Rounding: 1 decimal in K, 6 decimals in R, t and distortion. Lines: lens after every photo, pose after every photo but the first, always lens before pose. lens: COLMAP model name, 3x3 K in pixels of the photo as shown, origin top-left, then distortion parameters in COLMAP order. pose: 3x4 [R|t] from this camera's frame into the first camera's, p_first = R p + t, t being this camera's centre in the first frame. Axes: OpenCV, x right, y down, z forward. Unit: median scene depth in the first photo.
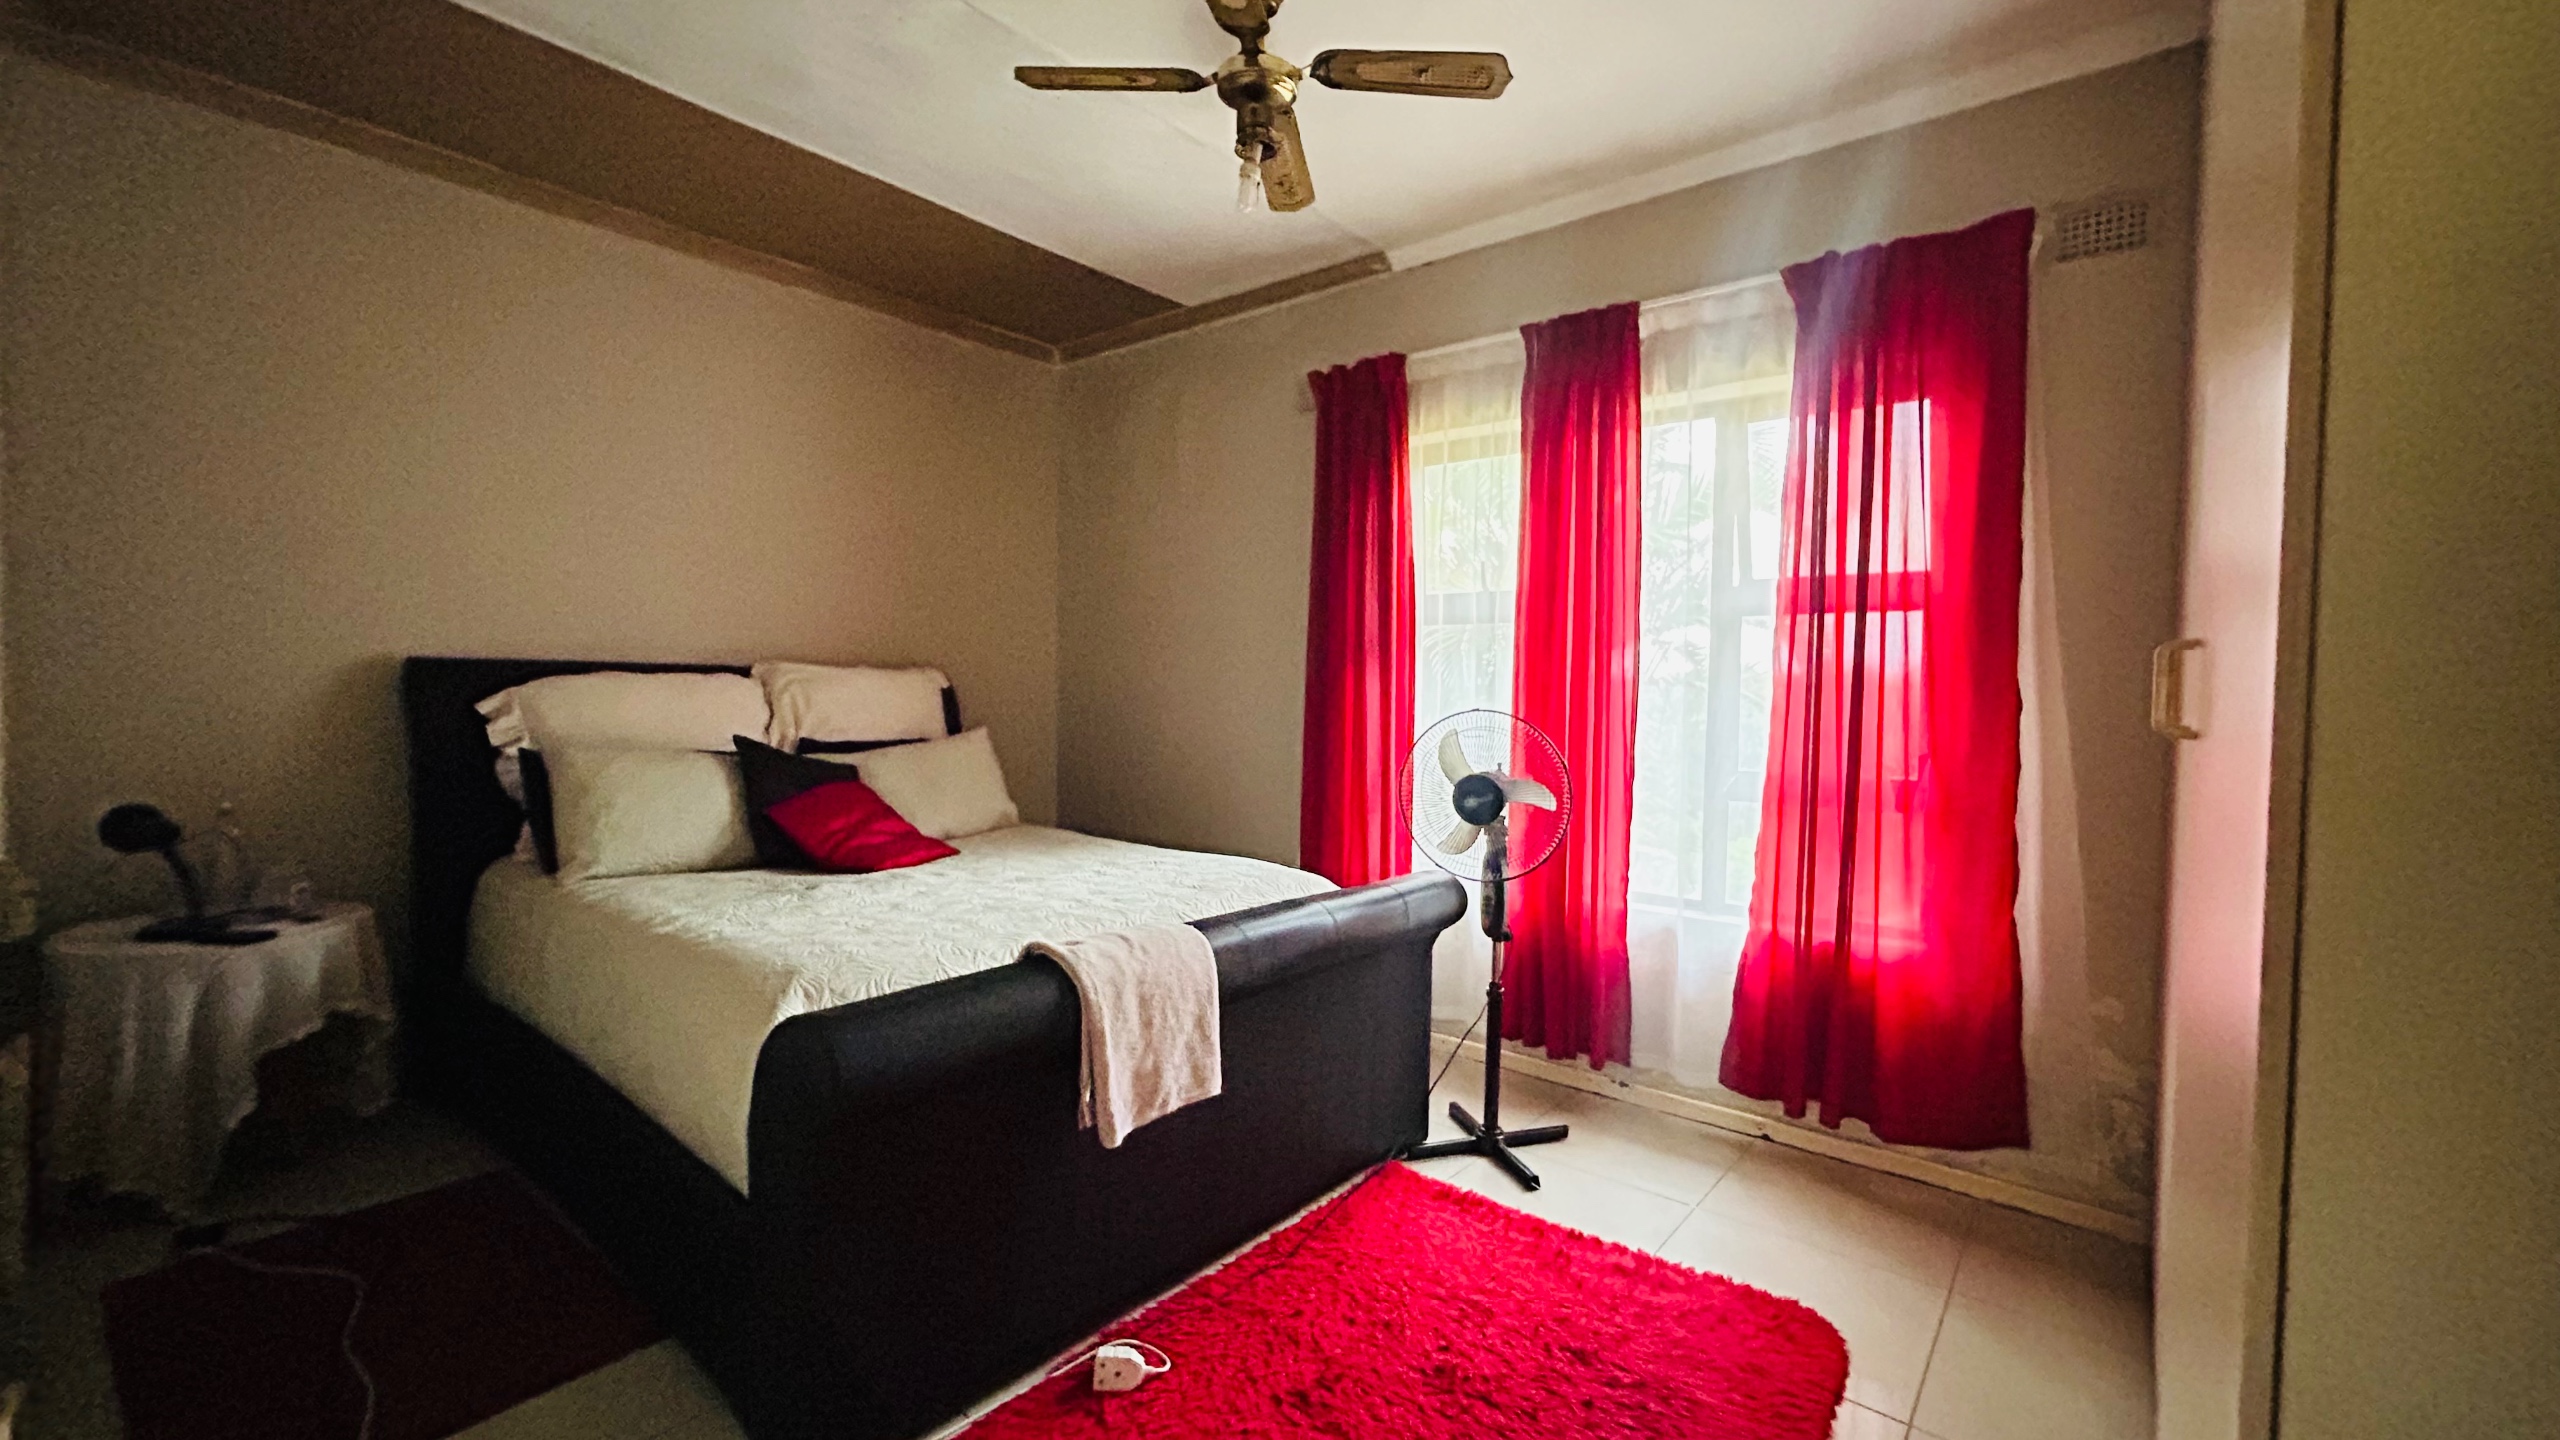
lens RADIAL K [[1024.5, 0, 1279.9], [0, 1024.5, 710.3], [0, 0, 1]] dist [-0.004079, 0.002815]
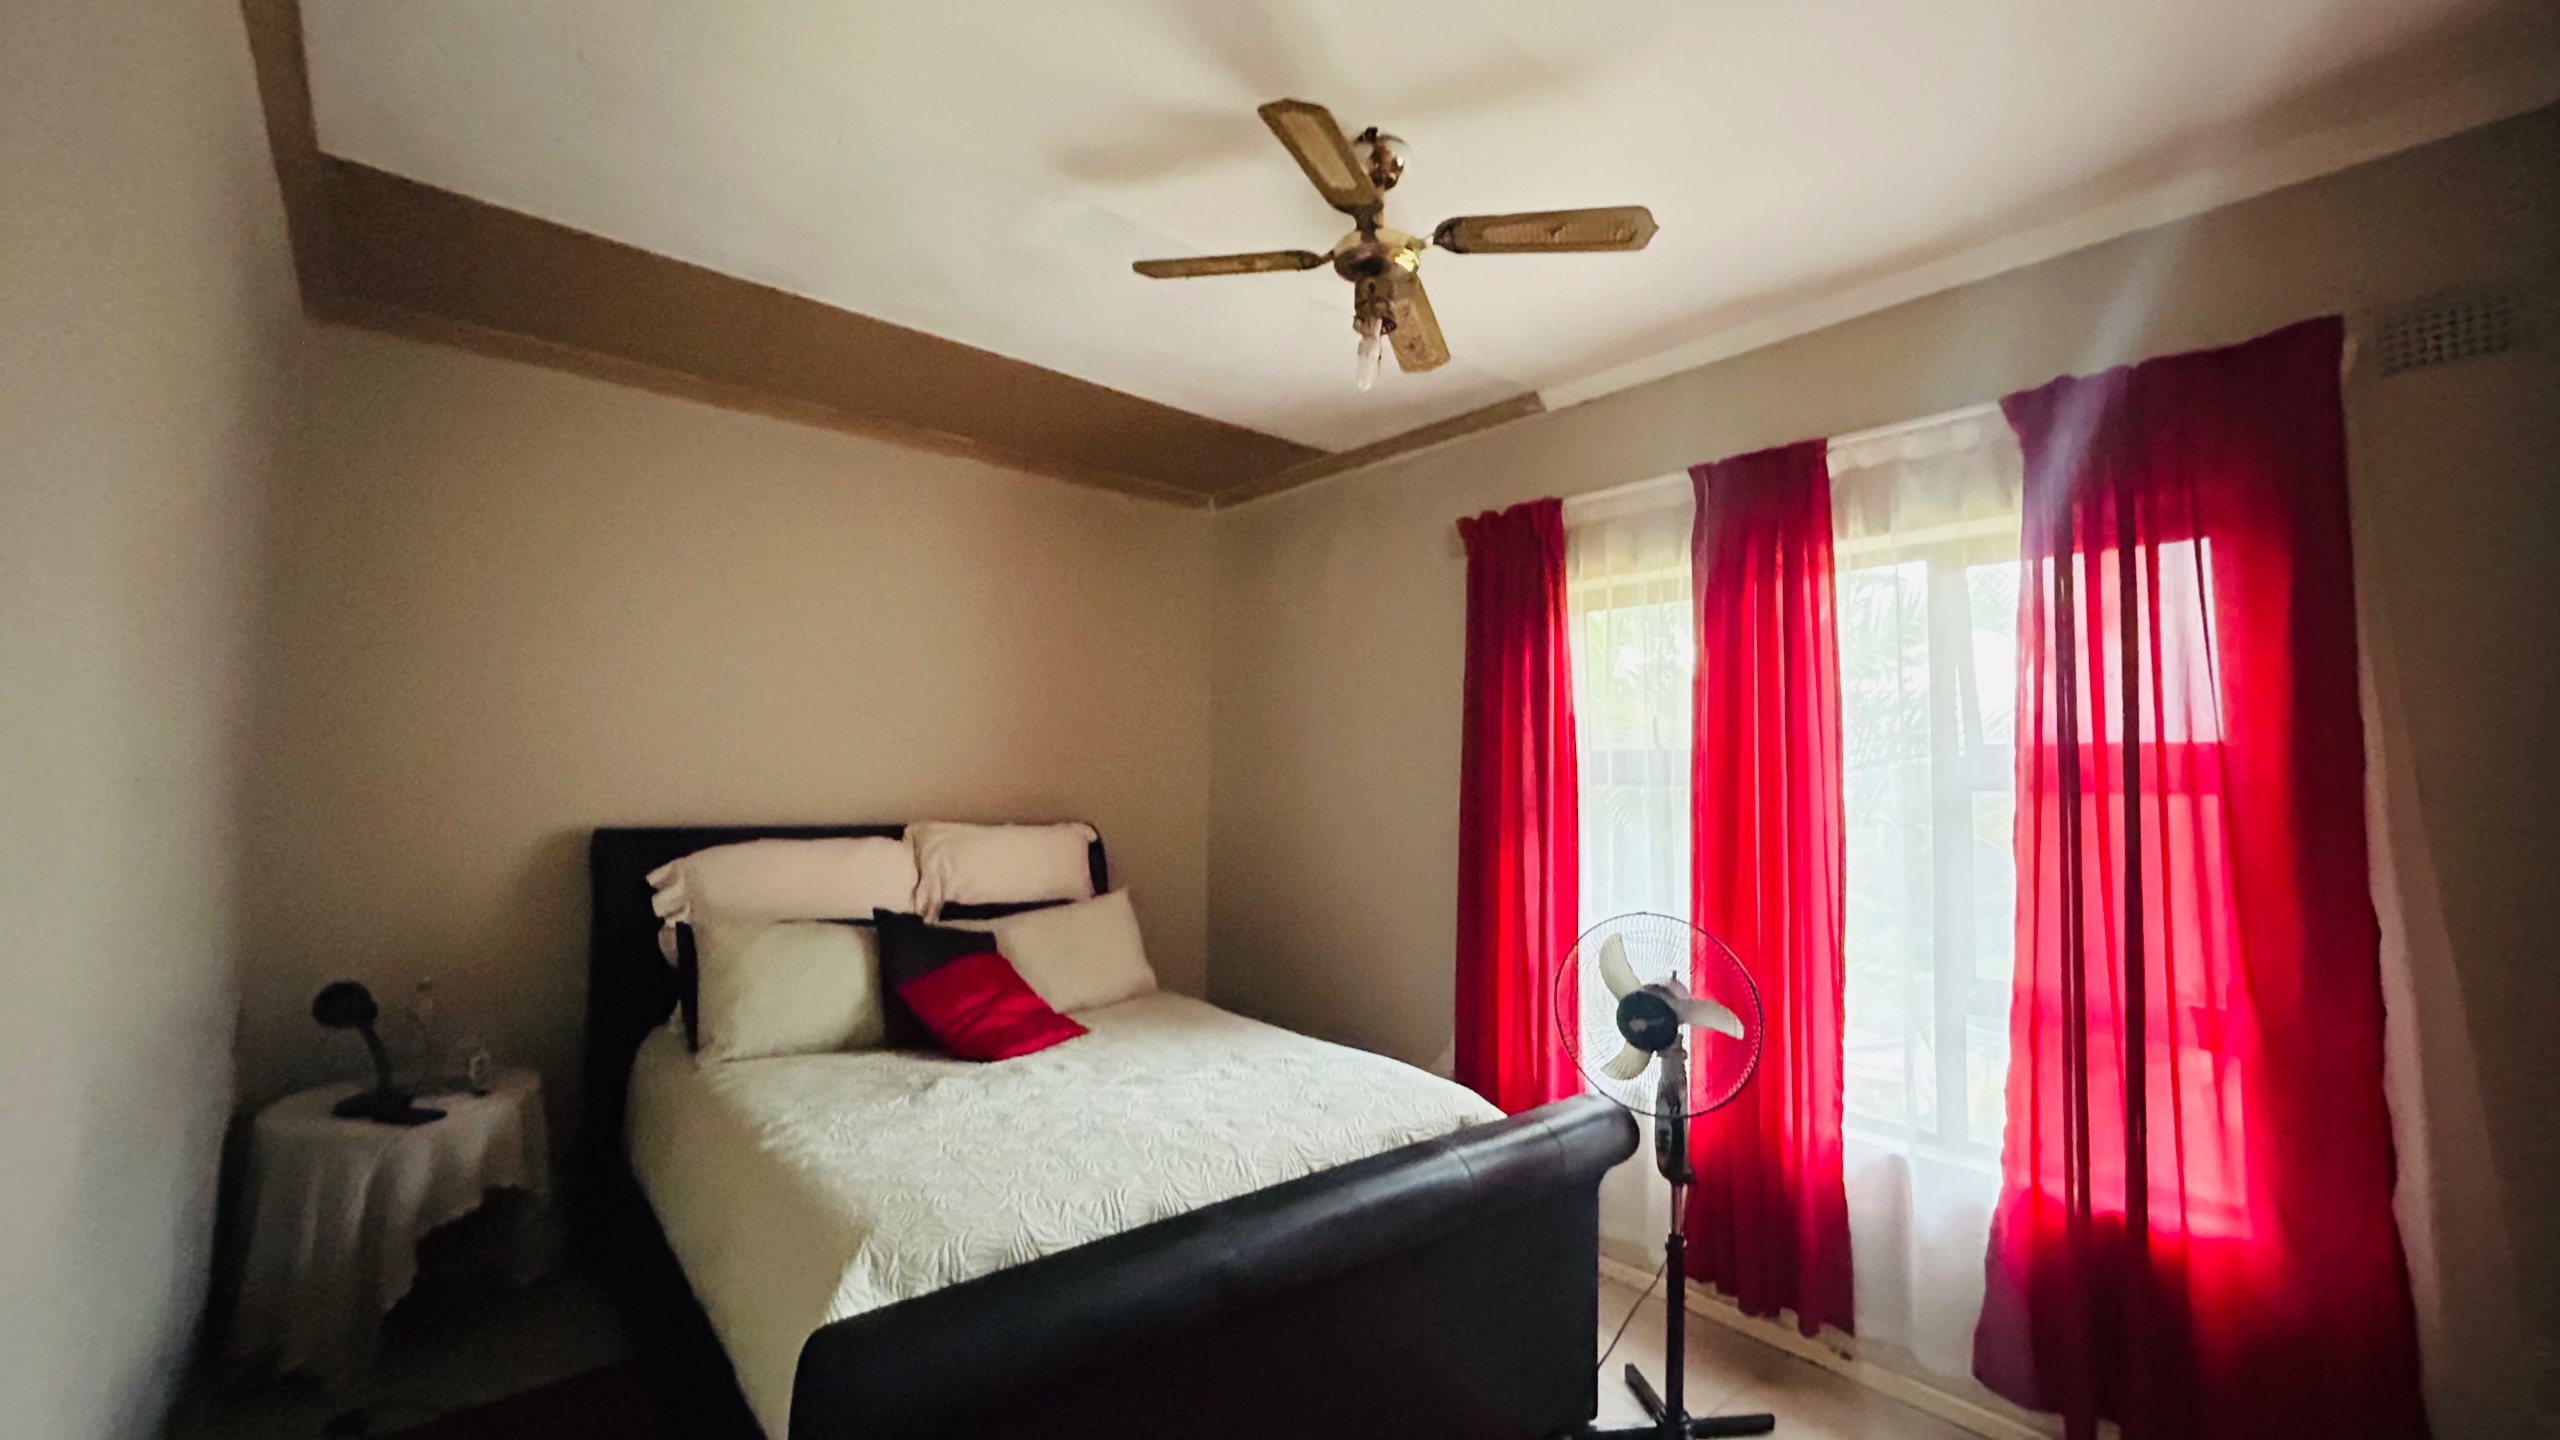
lens RADIAL K [[1024.5, 0, 1280.7], [0, 1024.5, 721.3], [0, 0, 1]] dist [-0.004079, 0.002815]
pose [[0.985133, -0.010529, -0.171472, 0.036323], [-0.004802, 0.996042, -0.088749, -0.076599], [0.171728, 0.088253, 0.981183, 0.072265]]
